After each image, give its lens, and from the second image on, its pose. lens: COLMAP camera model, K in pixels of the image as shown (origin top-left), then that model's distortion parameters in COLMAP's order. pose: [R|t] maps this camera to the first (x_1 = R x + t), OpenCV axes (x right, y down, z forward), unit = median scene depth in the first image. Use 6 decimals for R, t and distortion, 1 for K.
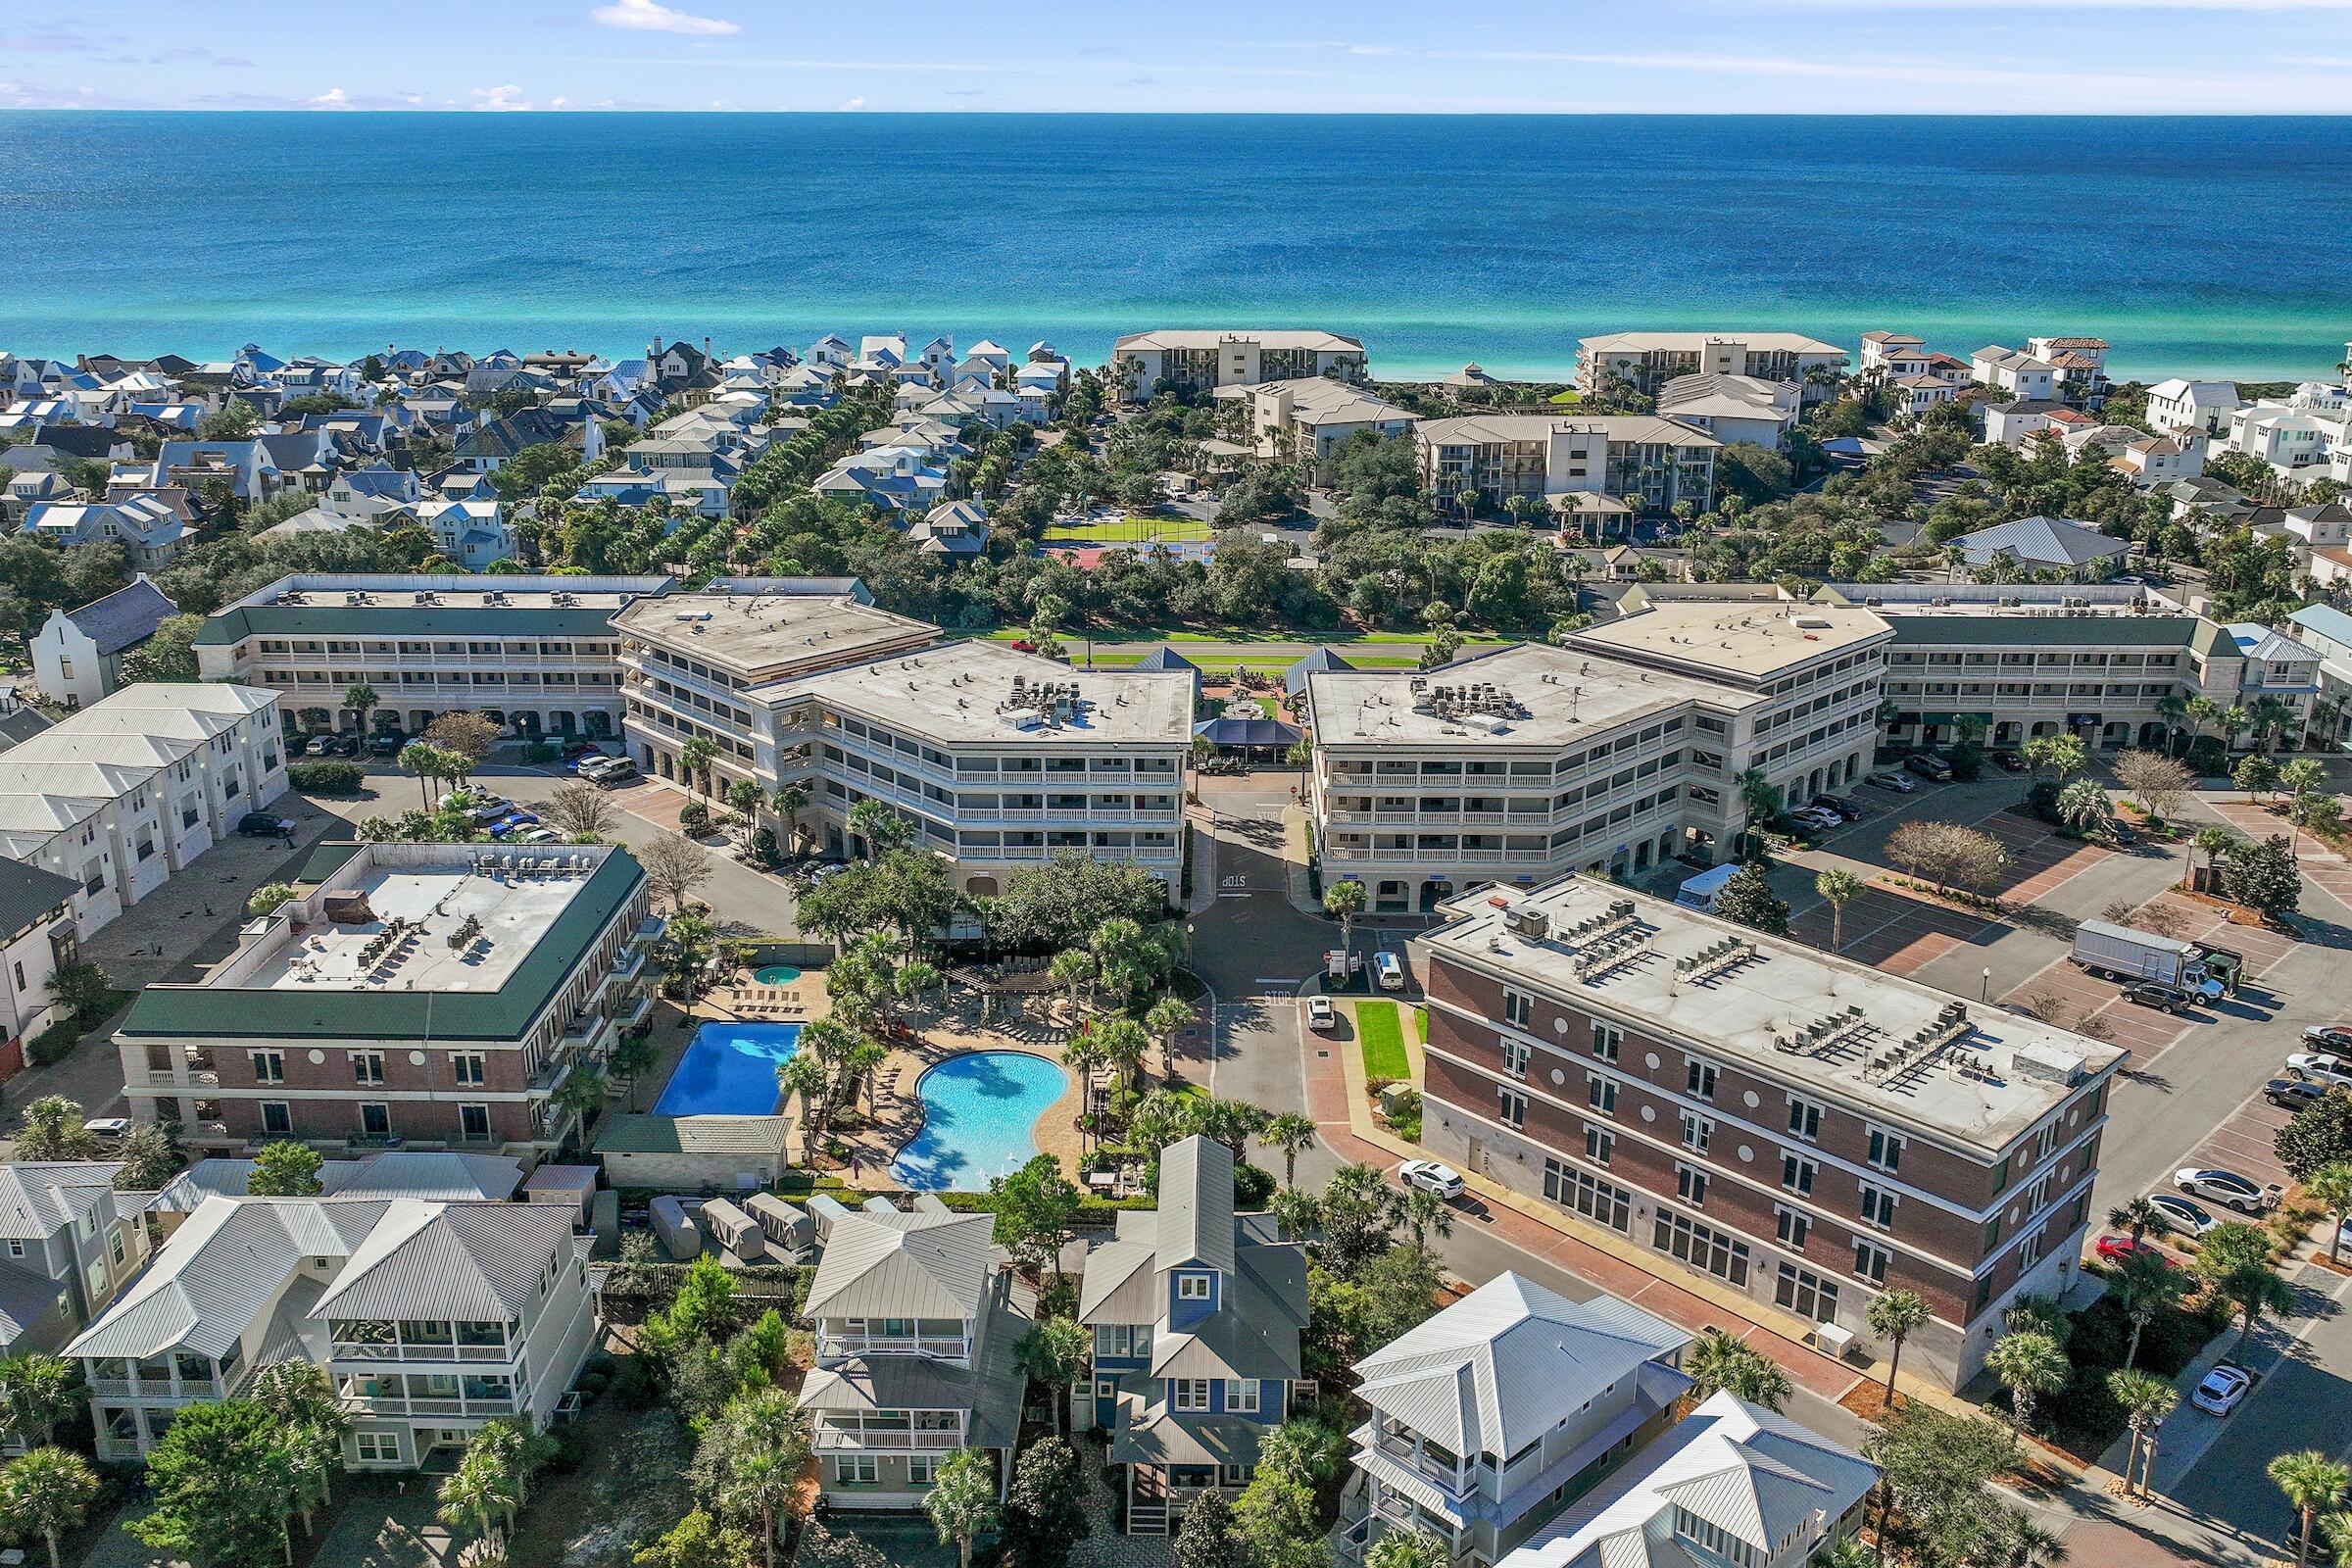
lens RADIAL K [[1975.3, 0, 1175.7], [0, 1975.3, 769.3], [0, 0, 1]] dist [0.014605, -0.020377]
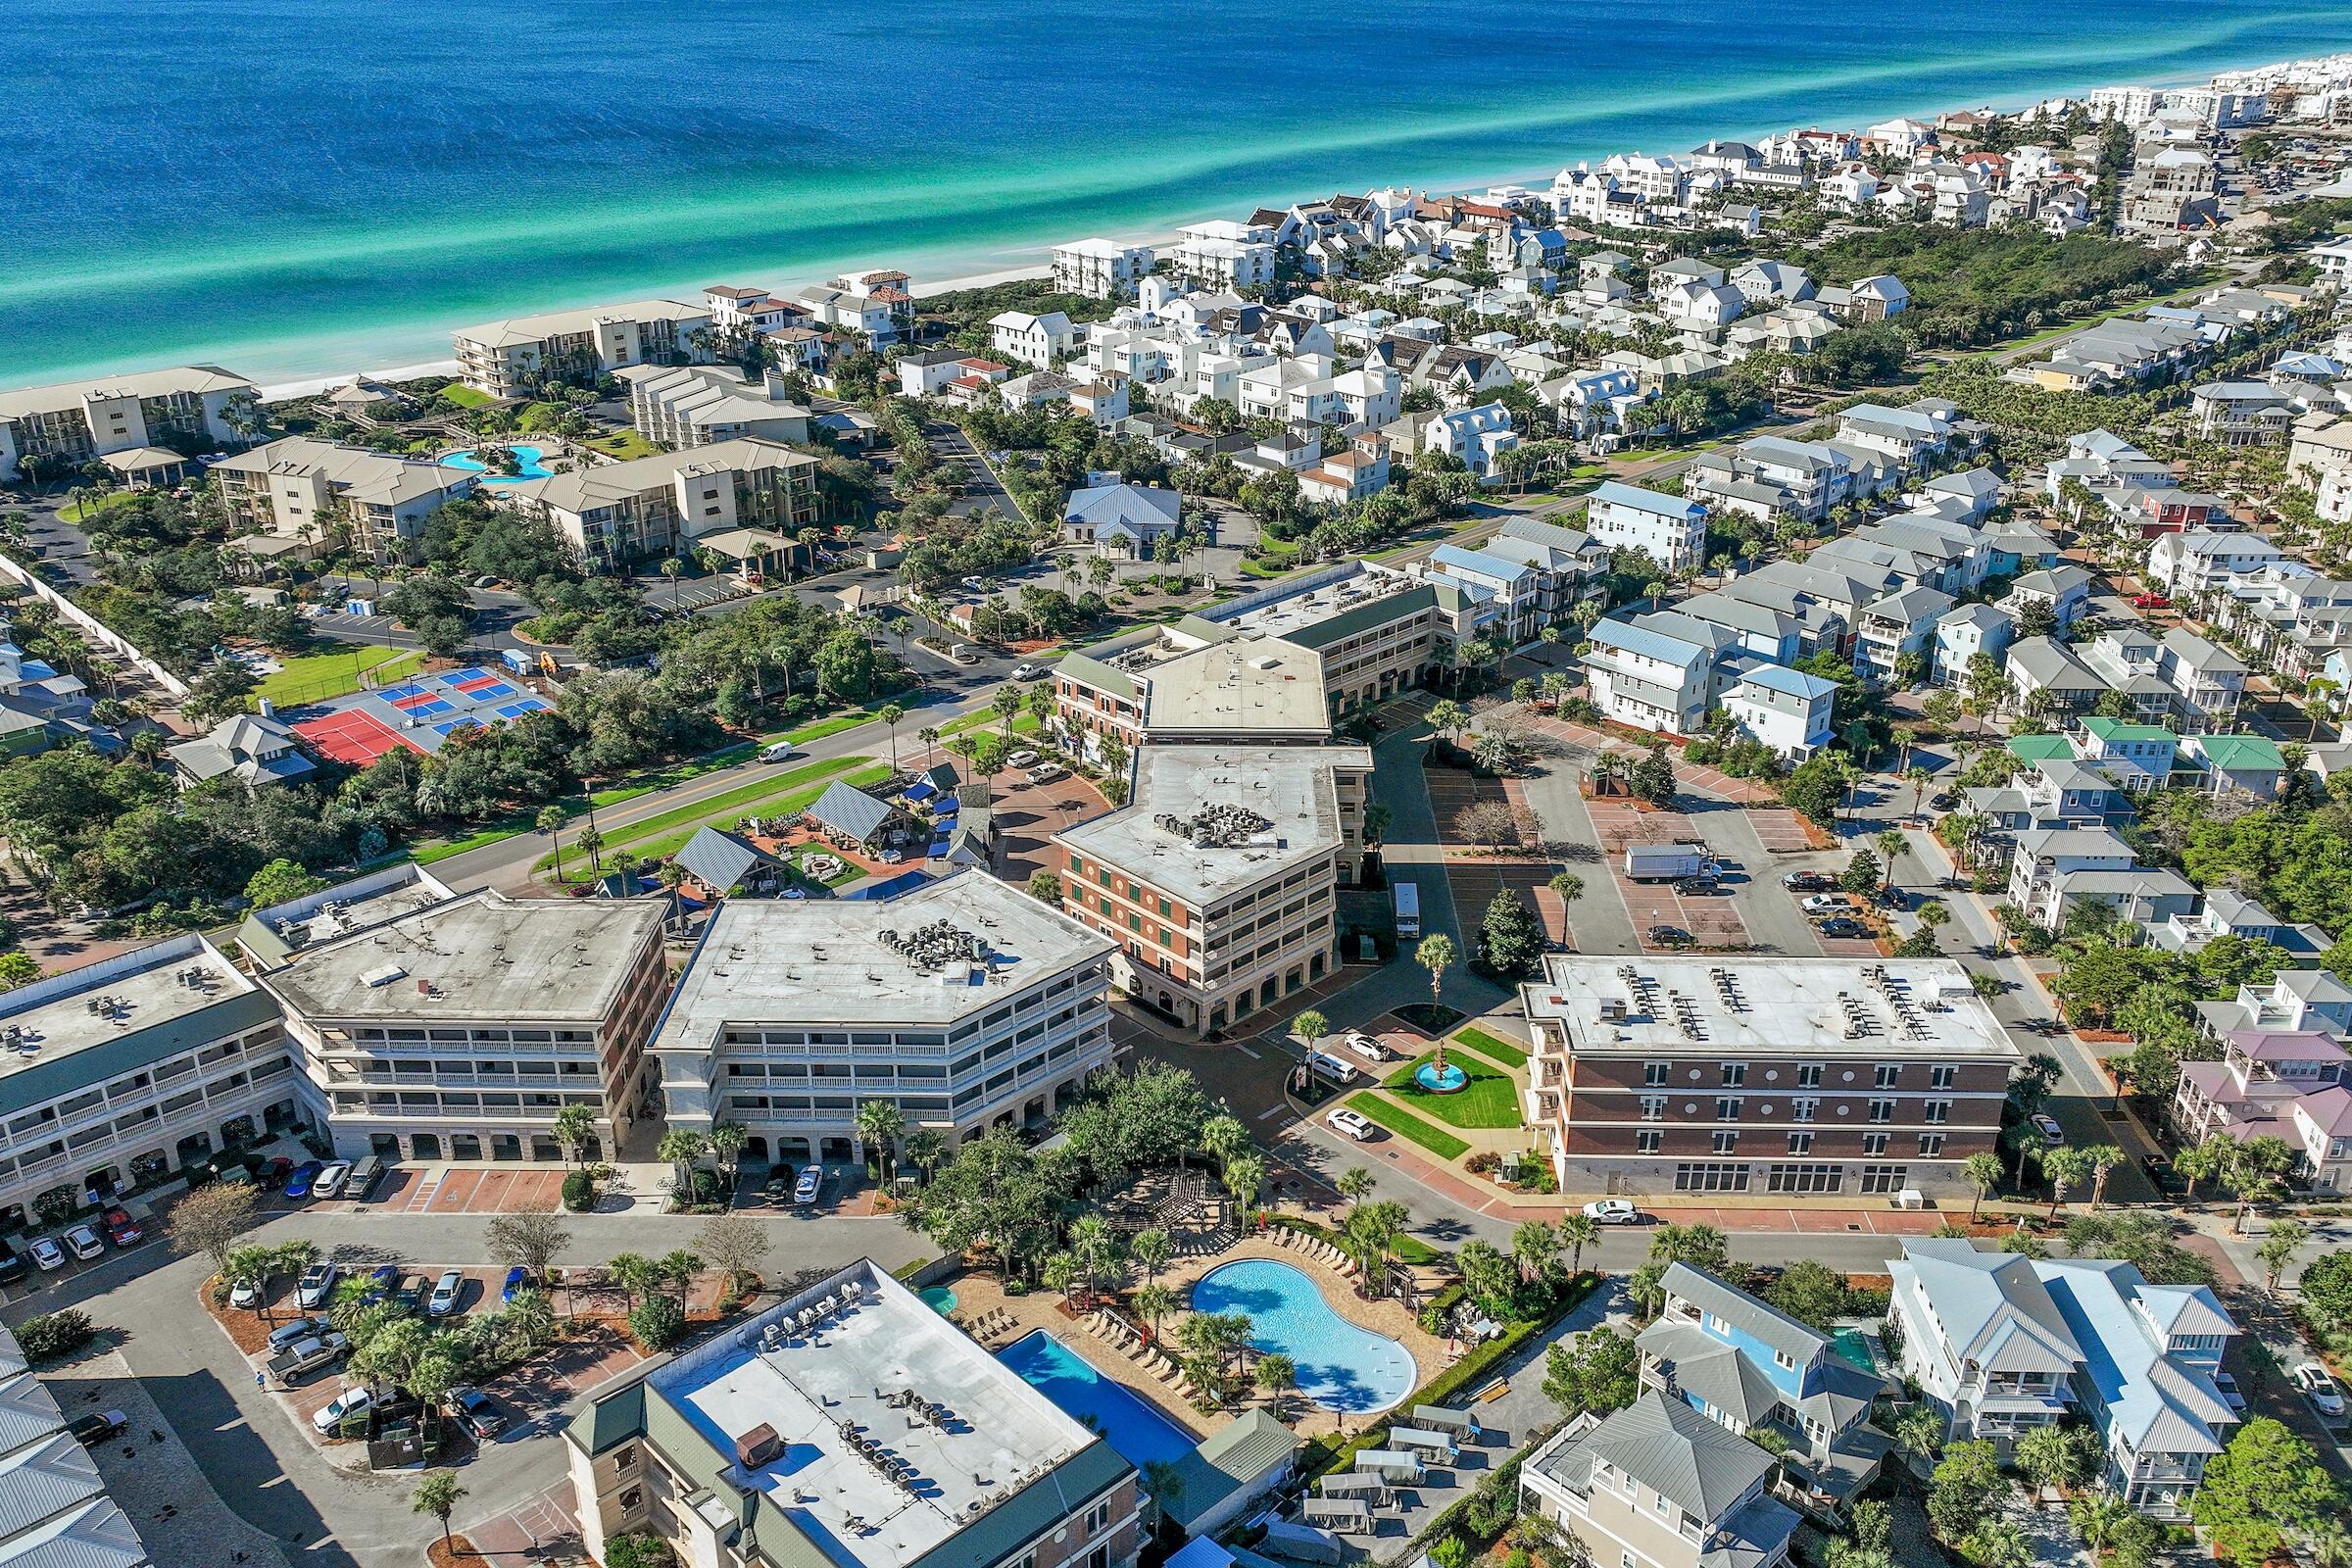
lens RADIAL K [[1975.3, 0, 1175.7], [0, 1975.3, 769.3], [0, 0, 1]] dist [0.014605, -0.020377]
pose [[0.706902, -0.286765, 0.646572, -0.610378], [0.225748, 0.957789, 0.177983, -0.275211], [-0.670319, 0.020146, 0.741800, 0.133405]]
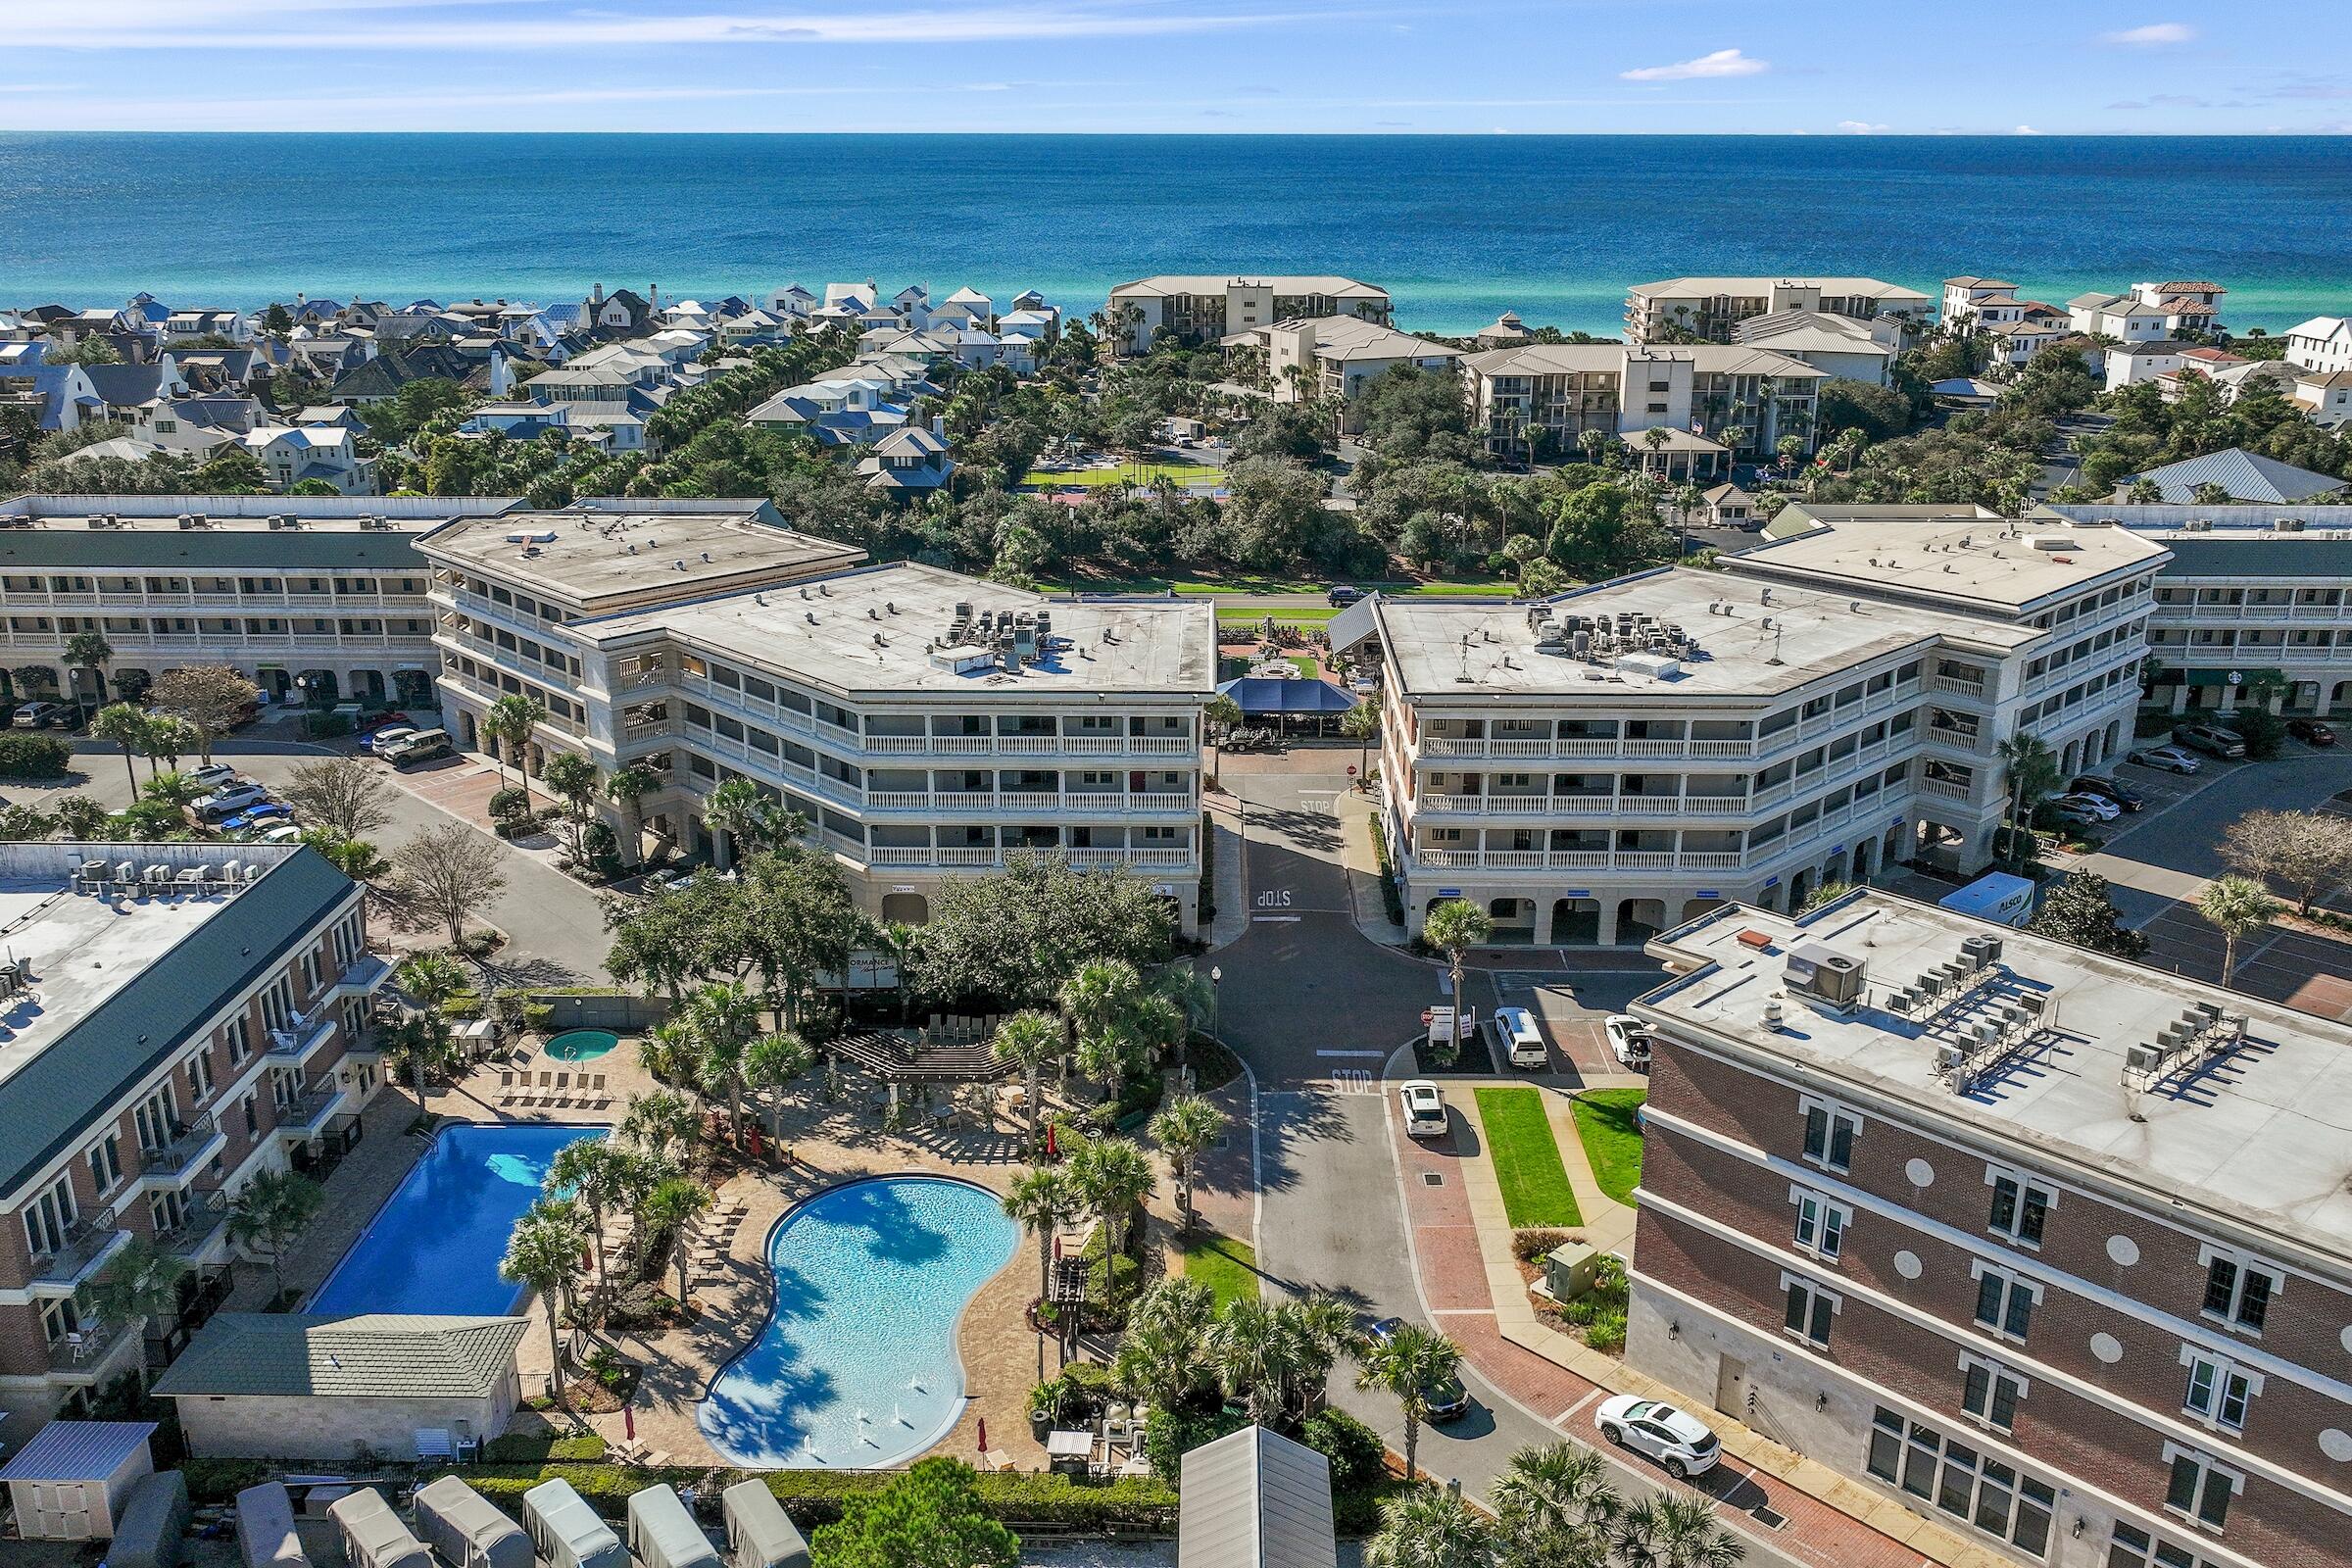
lens RADIAL K [[1969.3, 0, 1176.0], [0, 1969.3, 784.0], [0, 0, 1]] dist [0.010964, -0.010633]
pose [[0.999999, -0.001138, 0.000823, -0.005389], [0.001135, 0.999996, 0.002634, 0.014740], [-0.000826, -0.002633, 0.999996, 0.309504]]
